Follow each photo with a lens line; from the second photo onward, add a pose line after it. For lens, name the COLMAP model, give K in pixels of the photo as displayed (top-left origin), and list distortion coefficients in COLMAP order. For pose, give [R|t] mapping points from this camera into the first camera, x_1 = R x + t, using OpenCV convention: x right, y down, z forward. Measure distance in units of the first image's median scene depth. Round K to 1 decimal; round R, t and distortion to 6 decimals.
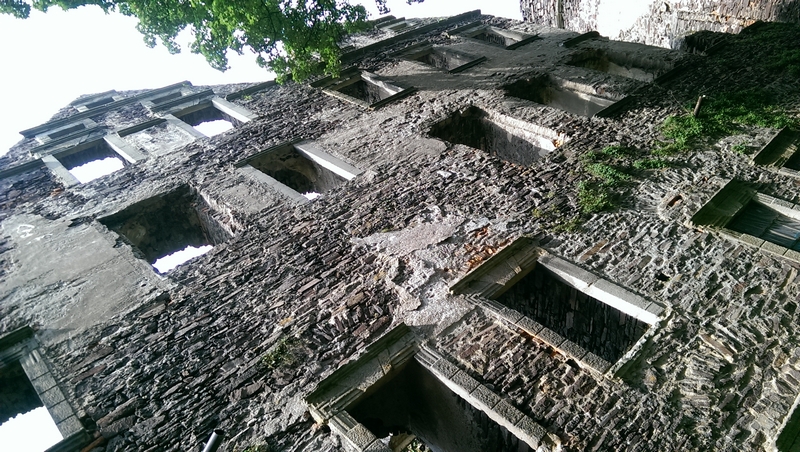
lens RADIAL K [[566.3, 0, 402.4], [0, 566.3, 228.0], [0, 0, 1]] dist [0.092597, -0.123041]
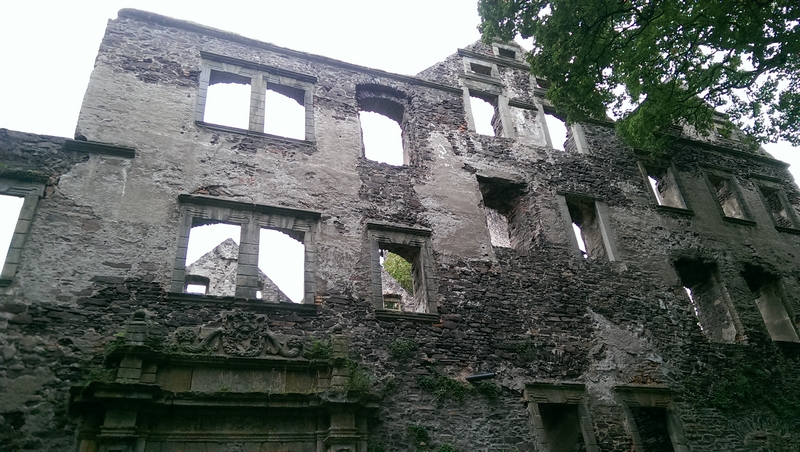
lens RADIAL K [[566.3, 0, 402.8], [0, 566.3, 224.5], [0, 0, 1]] dist [0.092597, -0.123041]
pose [[0.705058, 0.703996, -0.085342, -0.509295], [-0.658373, 0.694535, 0.290113, -0.280626], [0.263512, -0.148360, 0.953179, -0.681927]]
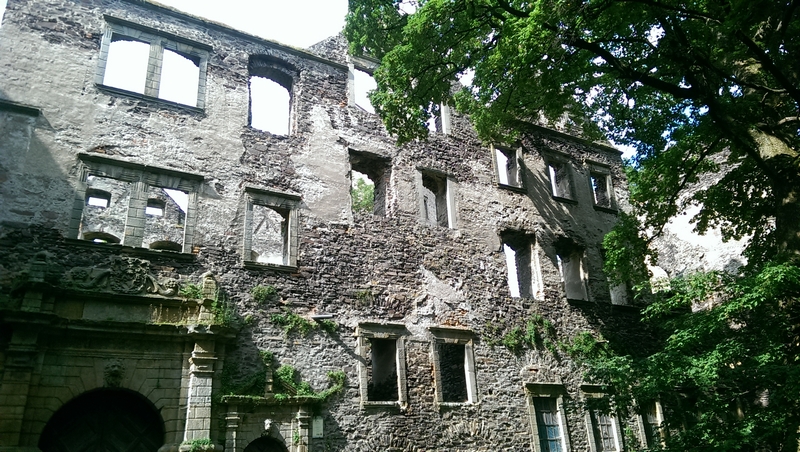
lens RADIAL K [[566.3, 0, 400.8], [0, 566.3, 223.6], [0, 0, 1]] dist [0.092597, -0.123041]
pose [[0.629311, 0.768319, 0.116852, -0.516158], [-0.760119, 0.577210, 0.298408, -0.652552], [0.161824, -0.276613, 0.947258, -0.960559]]
